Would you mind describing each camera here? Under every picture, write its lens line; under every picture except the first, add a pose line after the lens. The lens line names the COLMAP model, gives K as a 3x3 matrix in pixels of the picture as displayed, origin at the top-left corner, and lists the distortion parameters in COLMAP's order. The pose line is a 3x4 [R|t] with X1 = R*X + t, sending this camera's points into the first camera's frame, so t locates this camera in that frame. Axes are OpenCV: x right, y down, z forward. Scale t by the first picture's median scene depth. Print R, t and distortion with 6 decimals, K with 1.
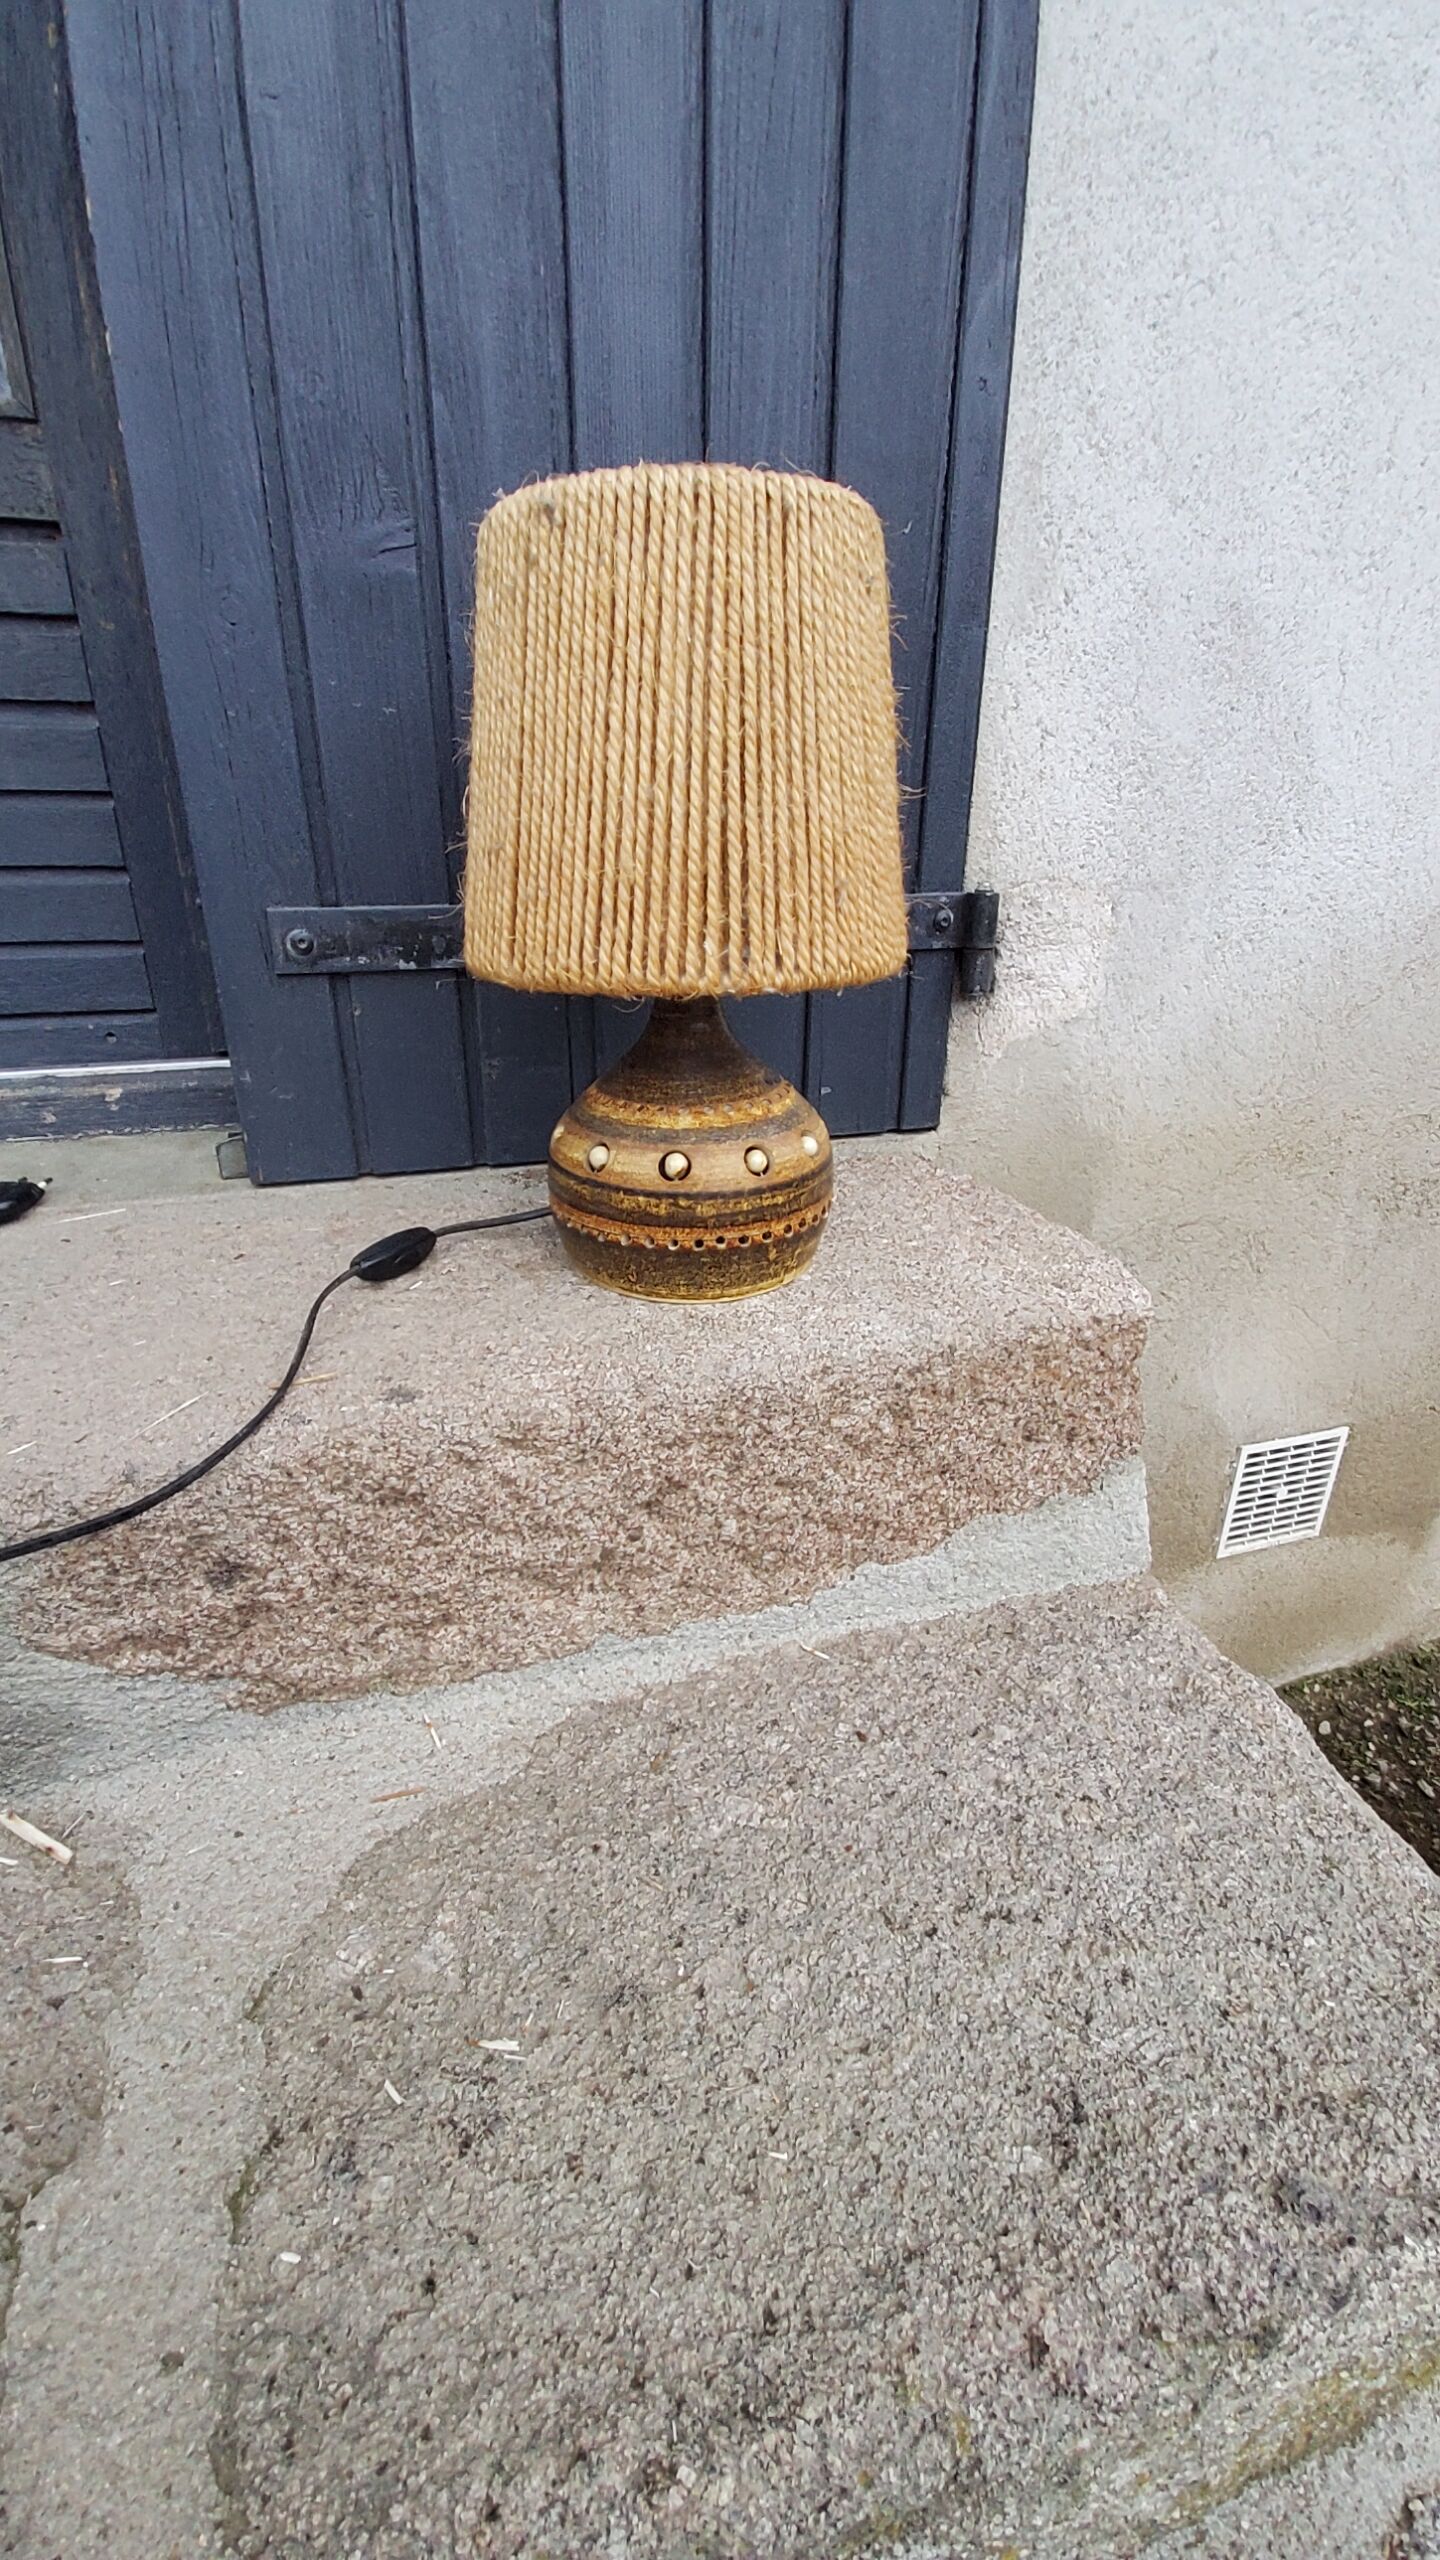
lens RADIAL K [[1001.7, 0, 682.7], [0, 1001.7, 1252.7], [0, 0, 1]] dist [0.015680, -0.014749]
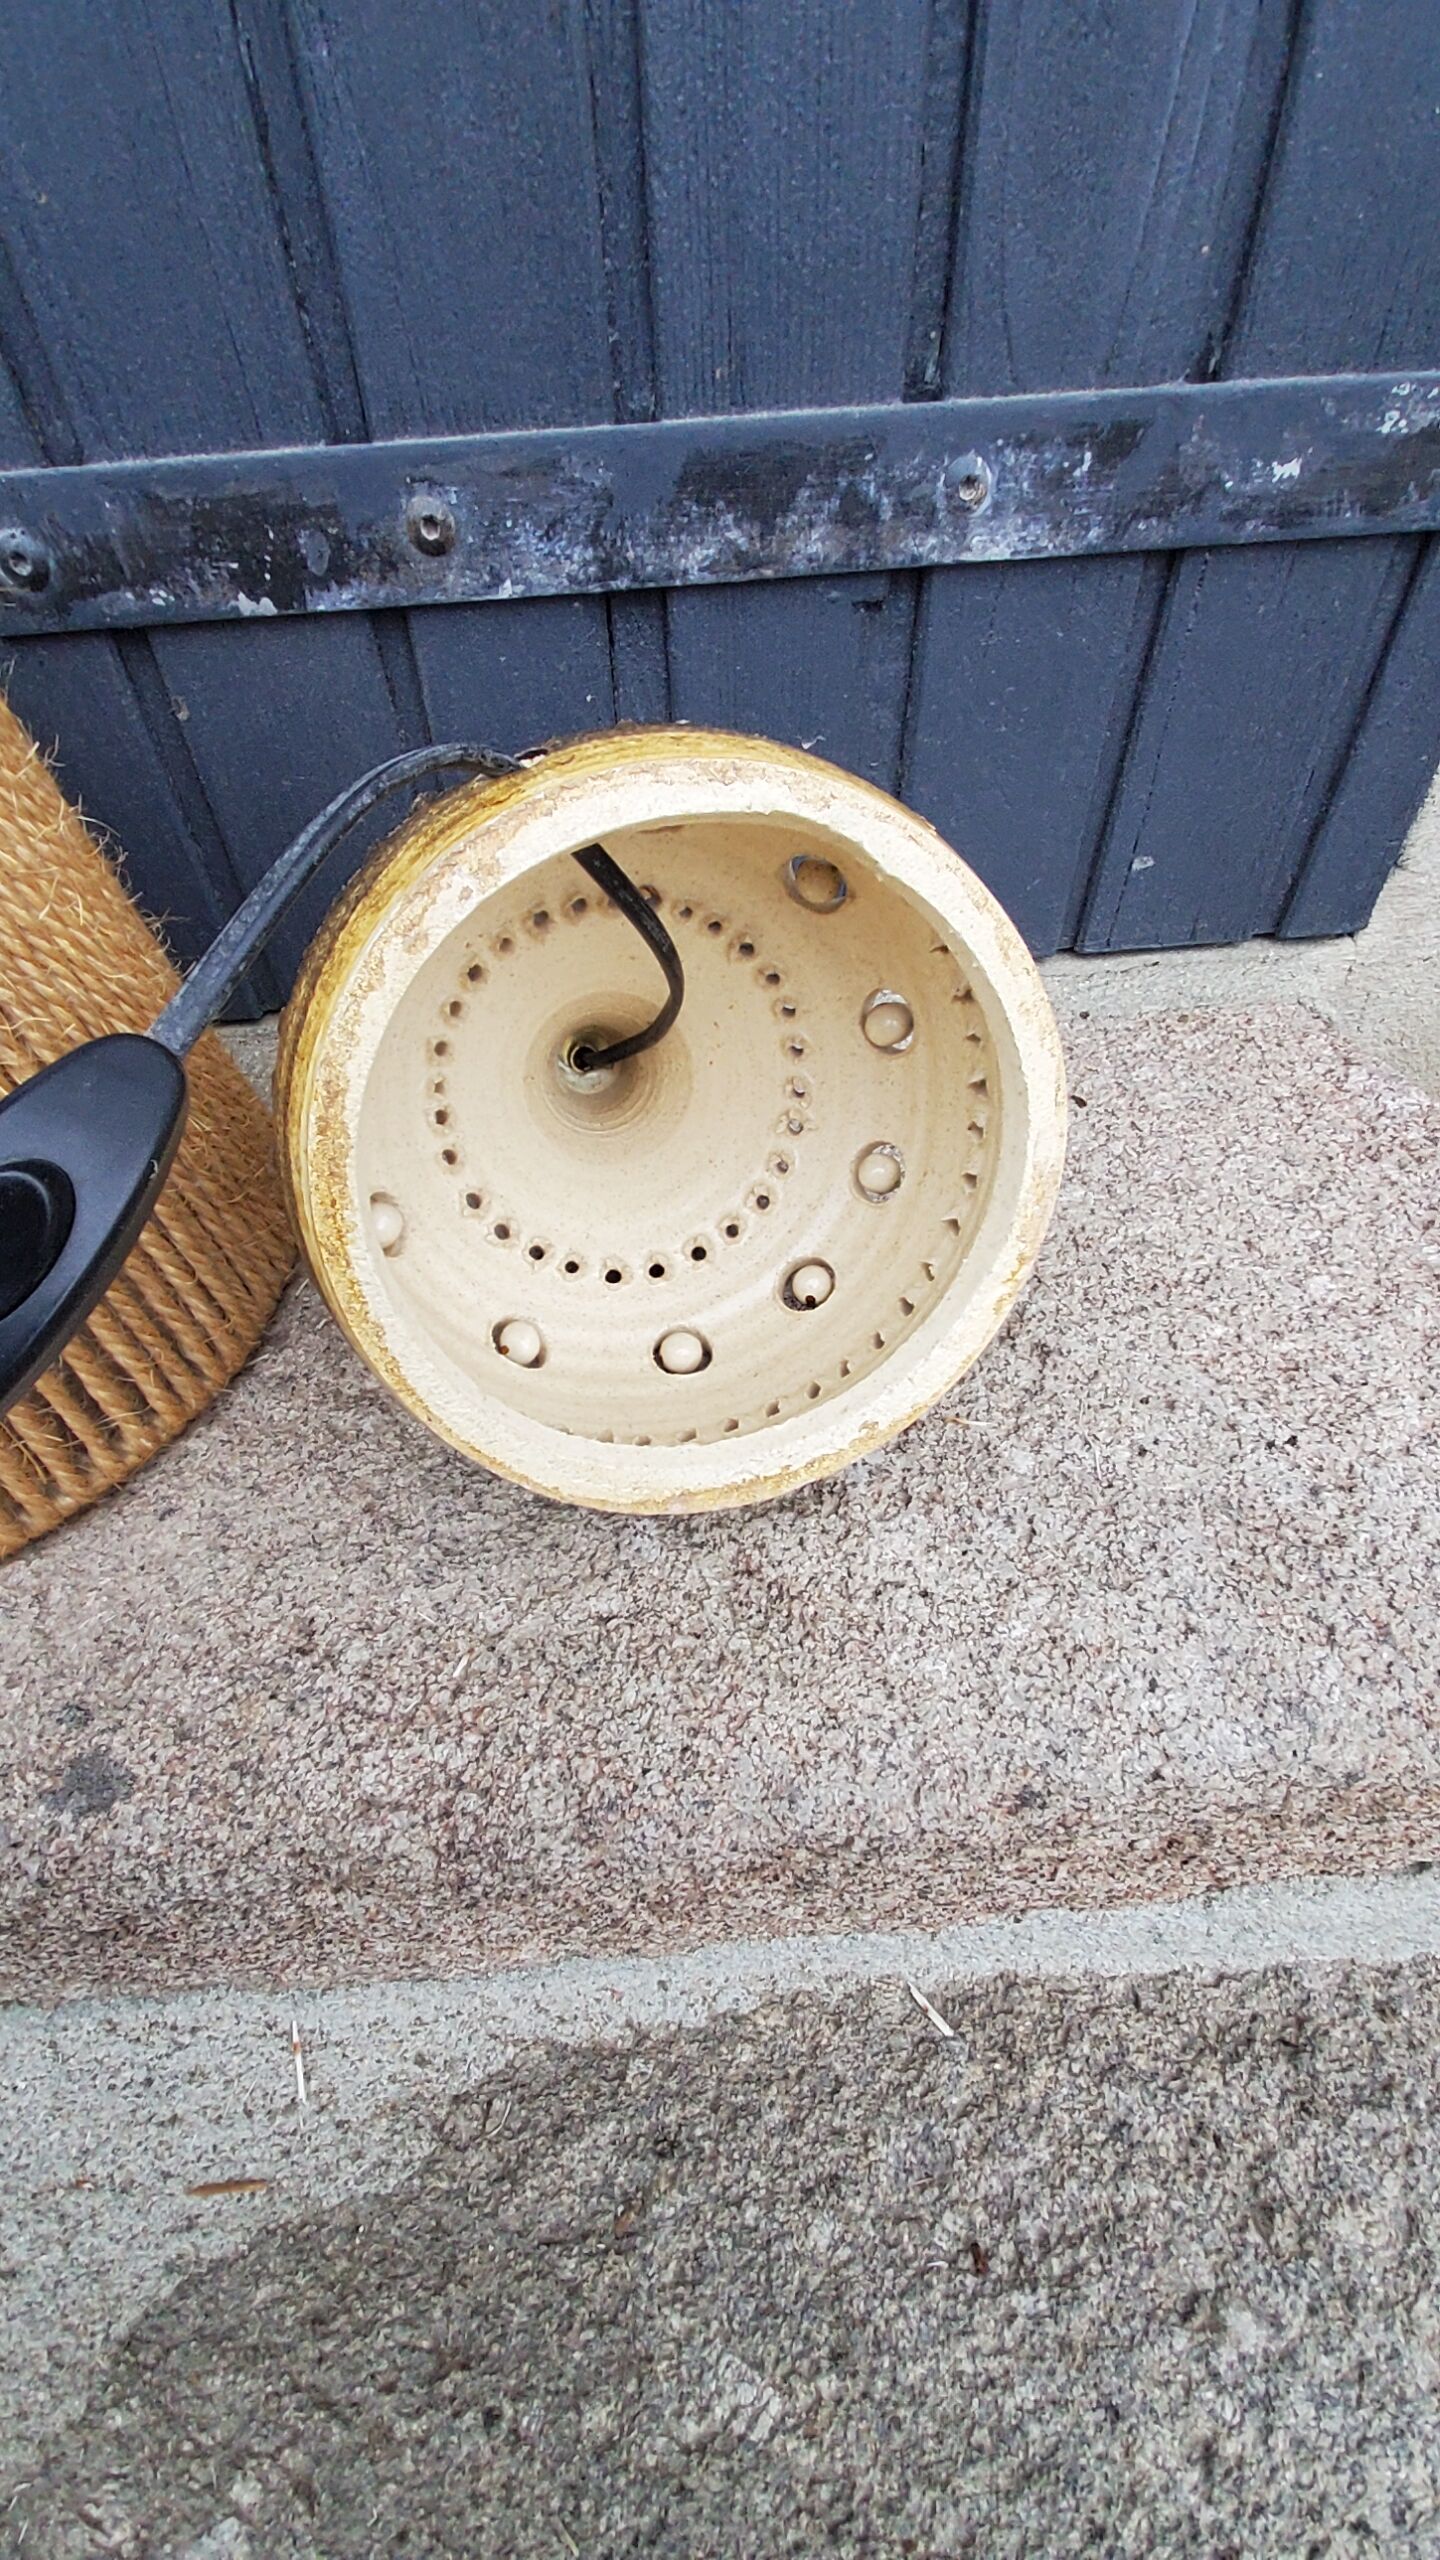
lens RADIAL K [[1001.7, 0, 682.2], [0, 1001.7, 1249.7], [0, 0, 1]] dist [0.015680, -0.014749]
pose [[0.977878, 0.116376, -0.173812, 0.046585], [-0.039324, 0.918406, 0.393680, -0.285285], [0.205445, -0.378136, 0.902666, 0.711120]]
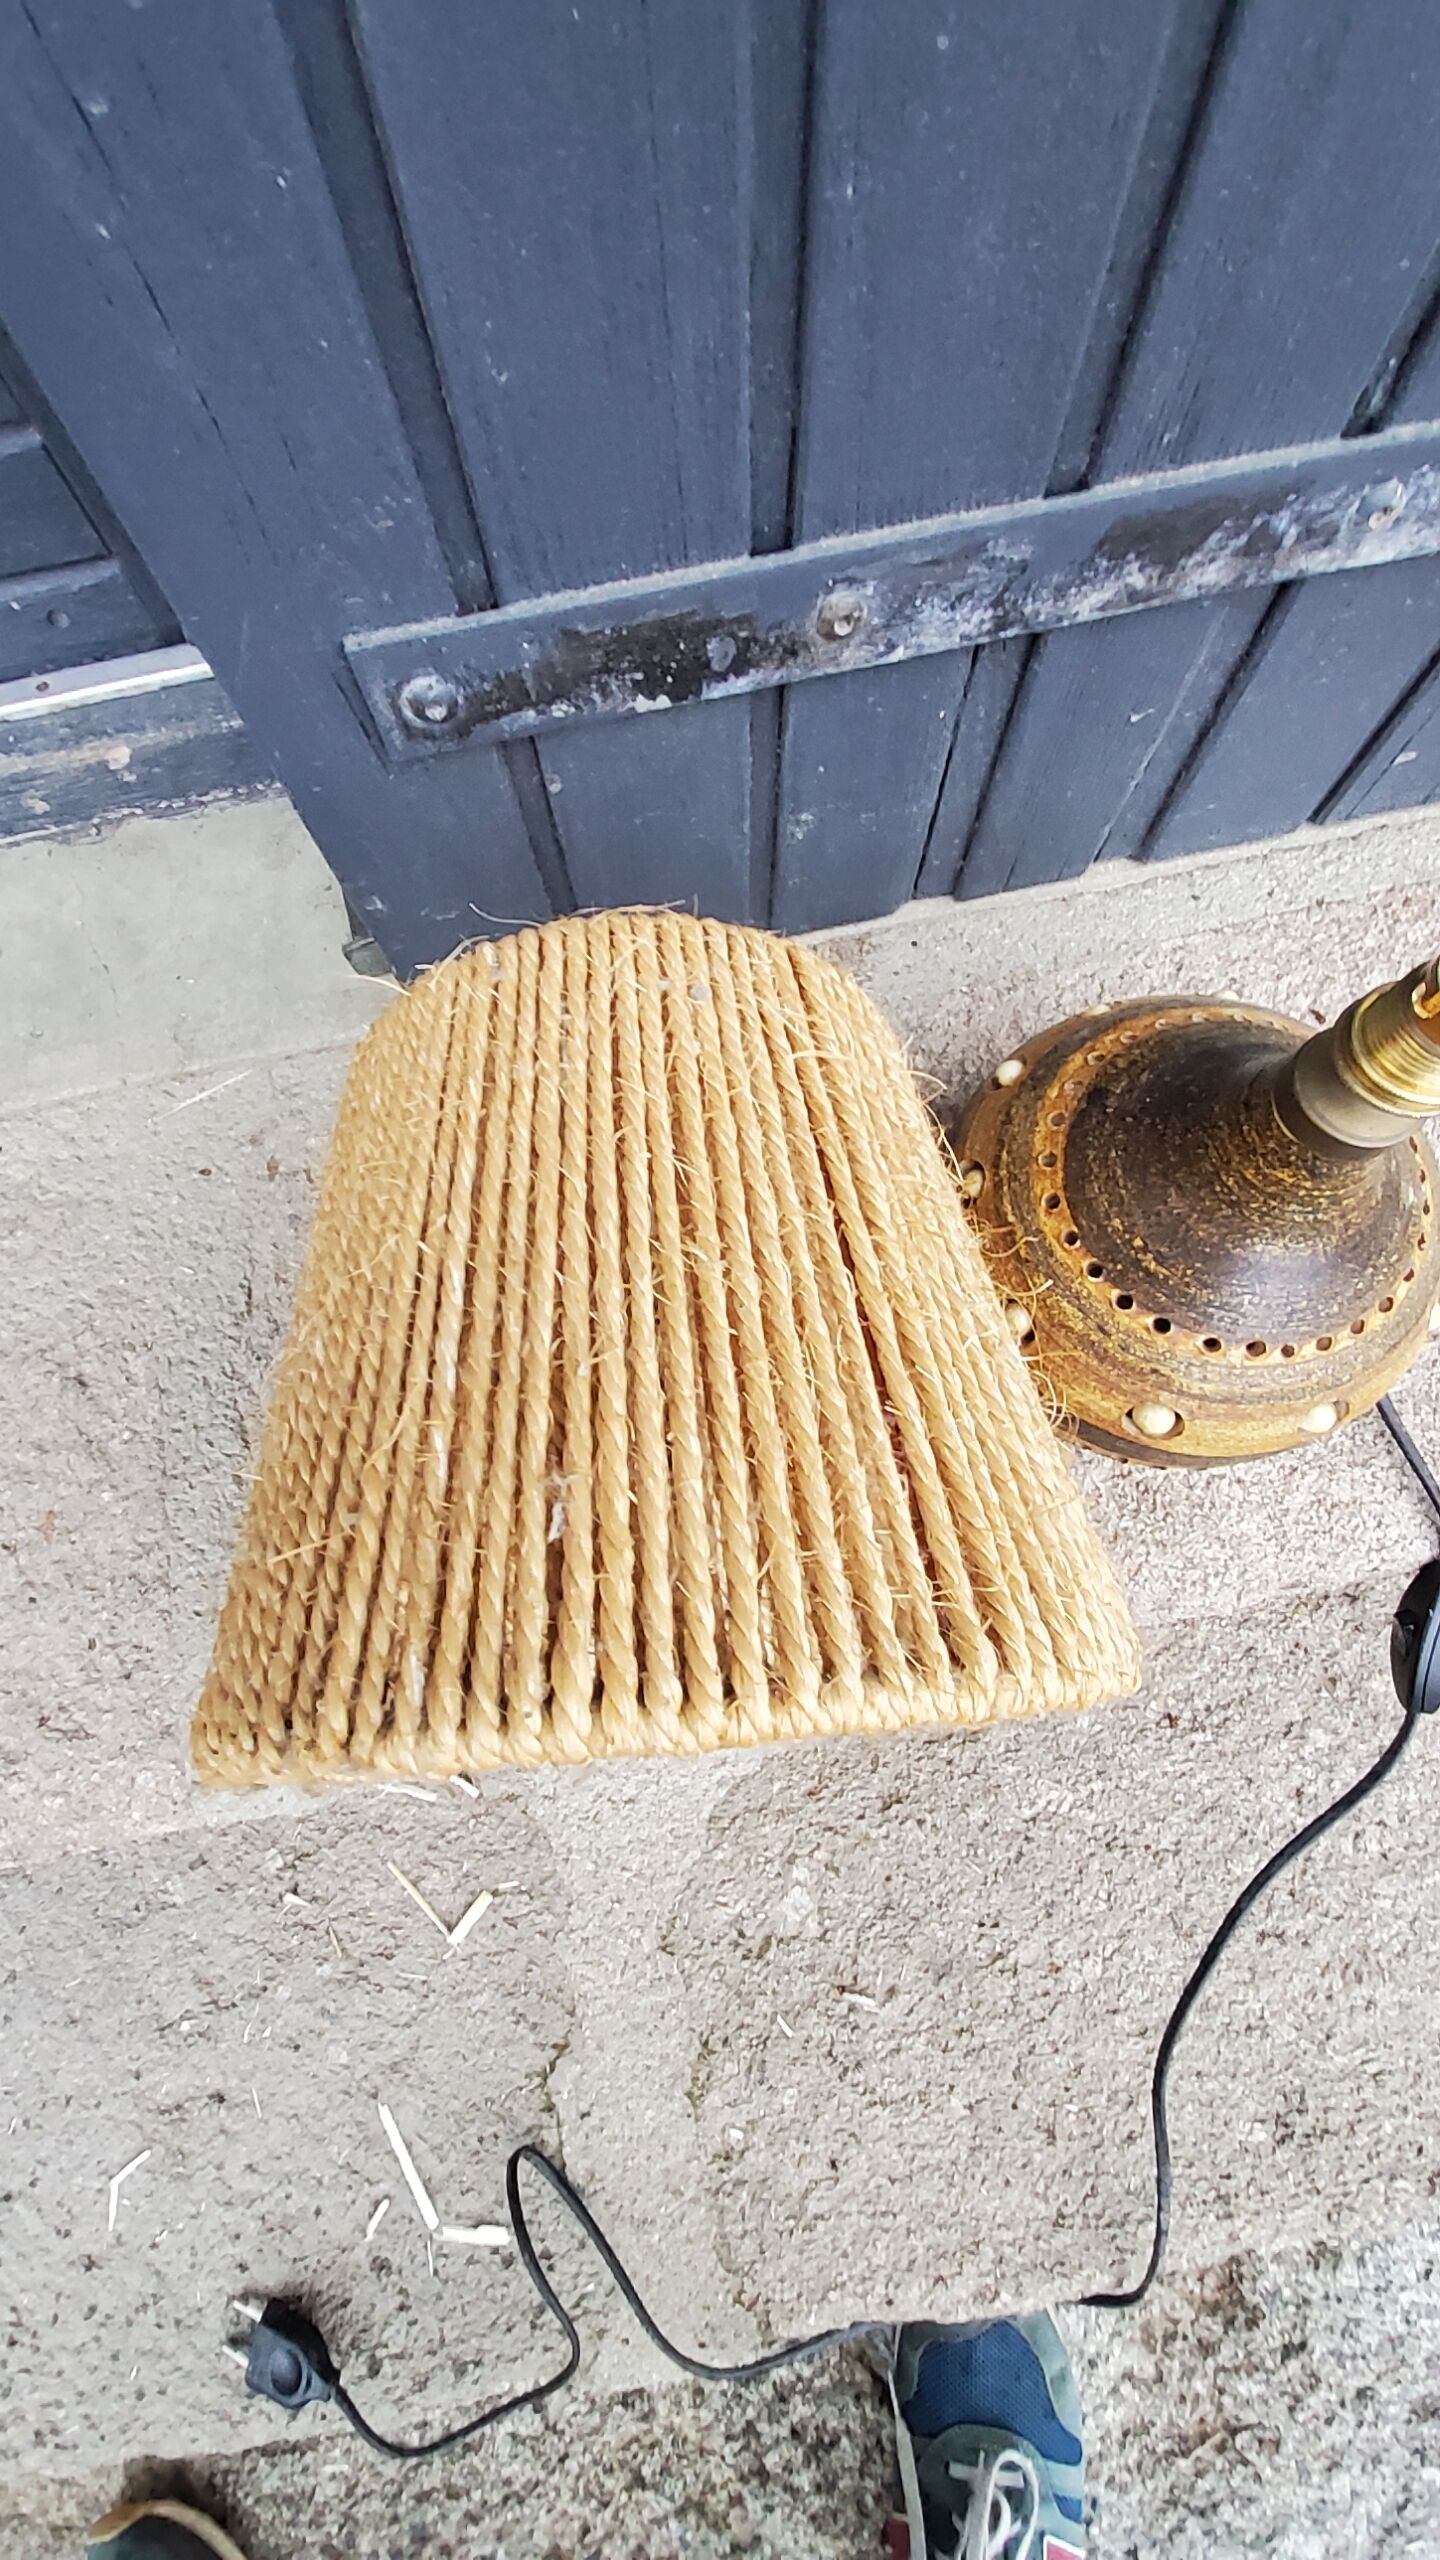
lens RADIAL K [[1001.7, 0, 684.0], [0, 1001.7, 1252.6], [0, 0, 1]] dist [0.015680, -0.014749]
pose [[0.995599, 0.059581, -0.072336, -0.296787], [0.018629, 0.630647, 0.775846, -0.681081], [0.091844, -0.773779, 0.626762, 0.721779]]
